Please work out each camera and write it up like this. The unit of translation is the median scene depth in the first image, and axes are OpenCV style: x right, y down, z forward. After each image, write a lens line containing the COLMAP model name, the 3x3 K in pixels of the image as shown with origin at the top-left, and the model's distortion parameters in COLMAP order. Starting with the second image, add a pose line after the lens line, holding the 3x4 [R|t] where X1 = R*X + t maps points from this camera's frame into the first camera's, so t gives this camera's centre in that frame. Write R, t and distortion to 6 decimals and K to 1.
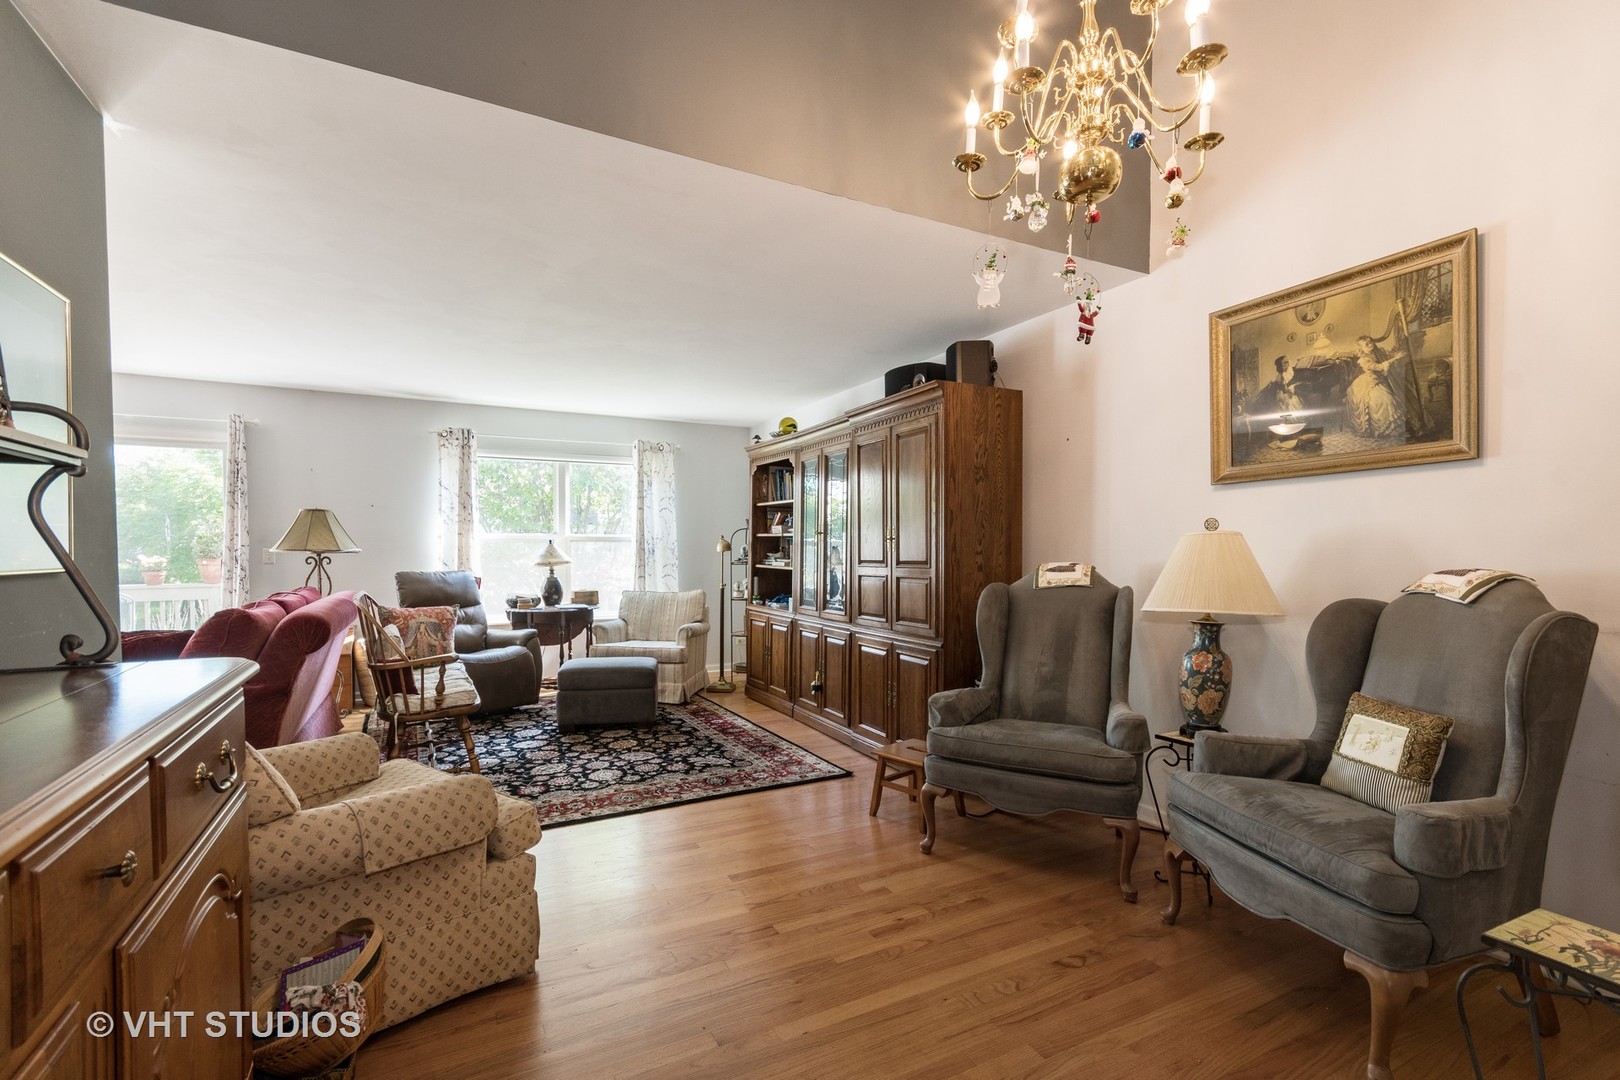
lens RADIAL K [[704.4, 0, 808.7], [0, 704.4, 569.3], [0, 0, 1]] dist [0.000915, -0.004153]
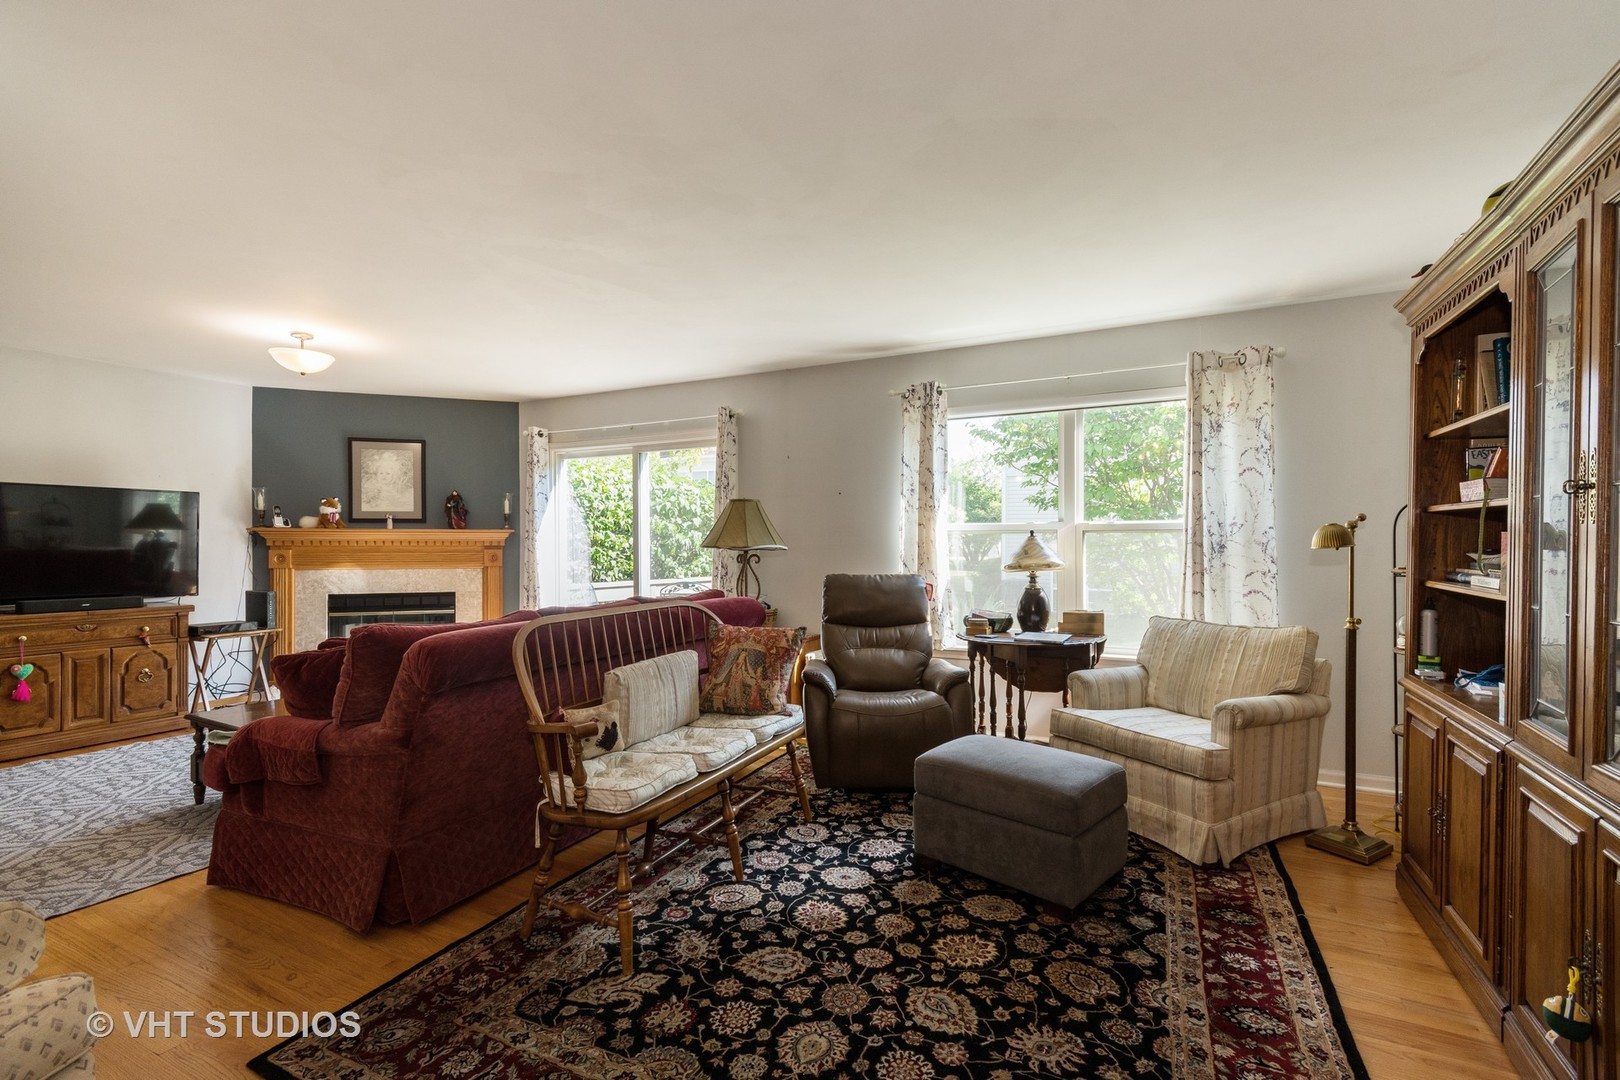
lens RADIAL K [[715.6, 0, 807.8], [0, 715.6, 546.7], [0, 0, 1]] dist [0.002058, -0.004603]
pose [[0.582855, -0.000419, -0.812576, 0.064169], [-0.018418, 0.999736, -0.013726, -0.016921], [0.812367, 0.022966, 0.582693, 0.555634]]
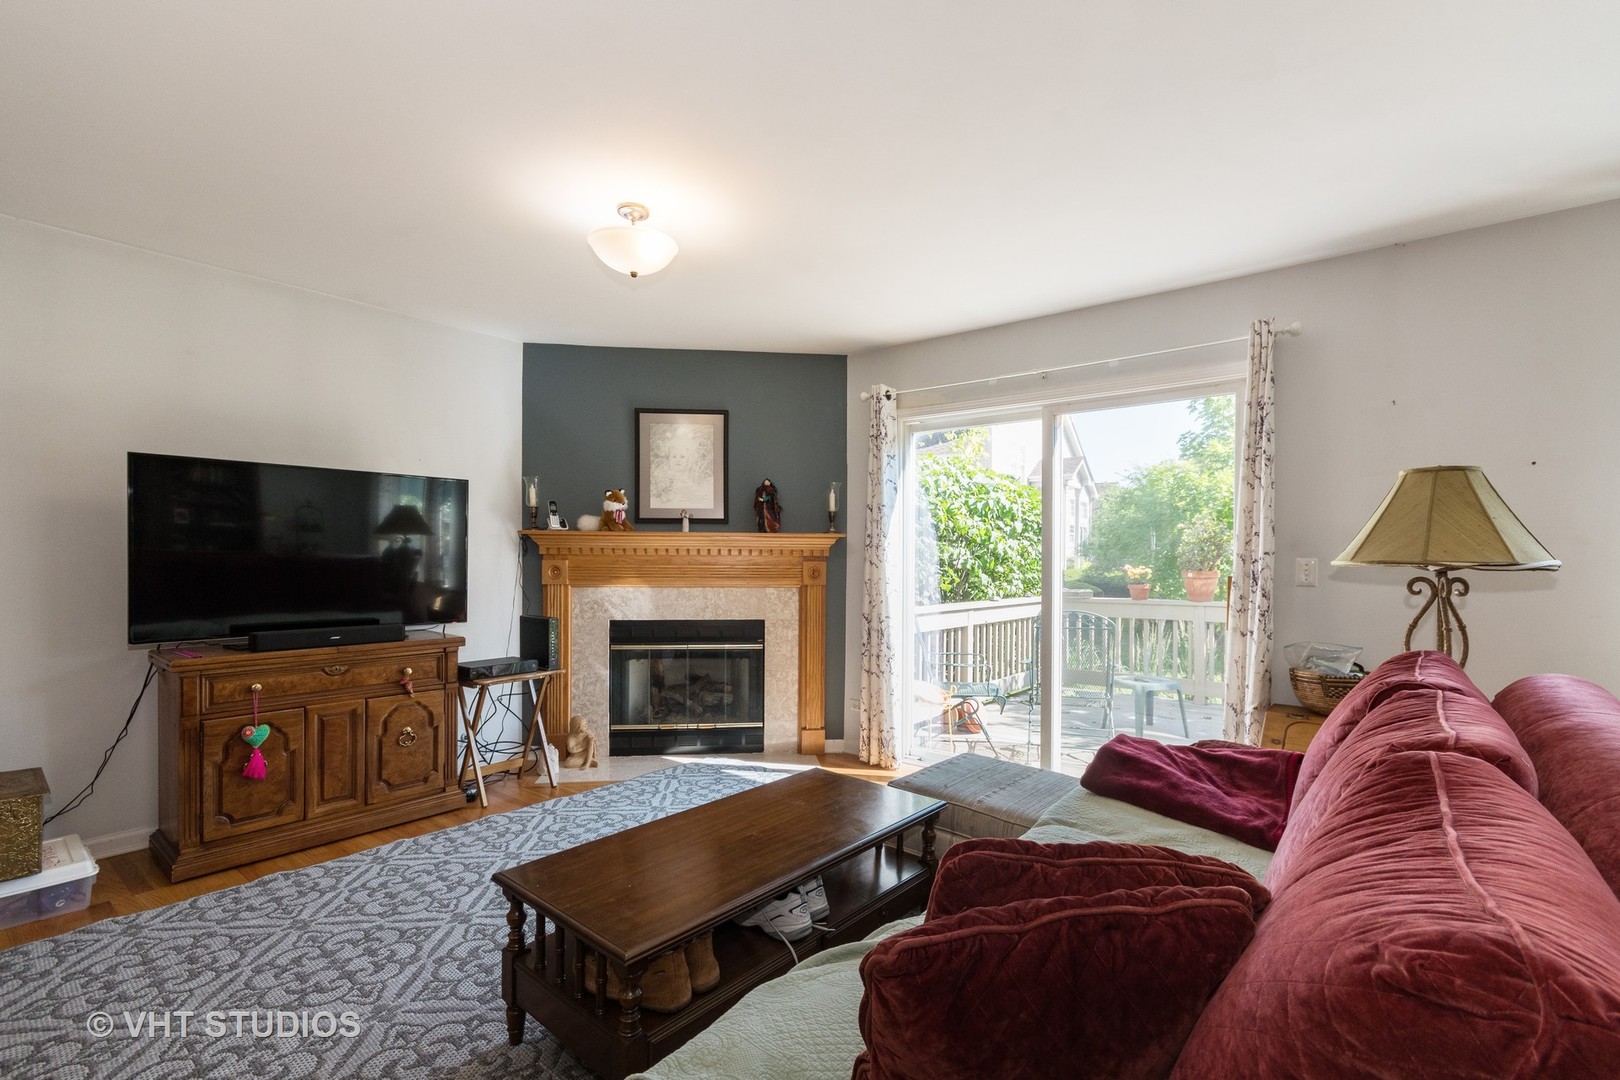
lens RADIAL K [[739.8, 0, 812.8], [0, 739.8, 567.0], [0, 0, 1]] dist [0.000653, 0.000113]
pose [[0.392282, 0.013971, -0.919739, -0.434552], [-0.029128, 0.999572, 0.002761, -0.014810], [0.919384, 0.025707, 0.392521, 0.471097]]
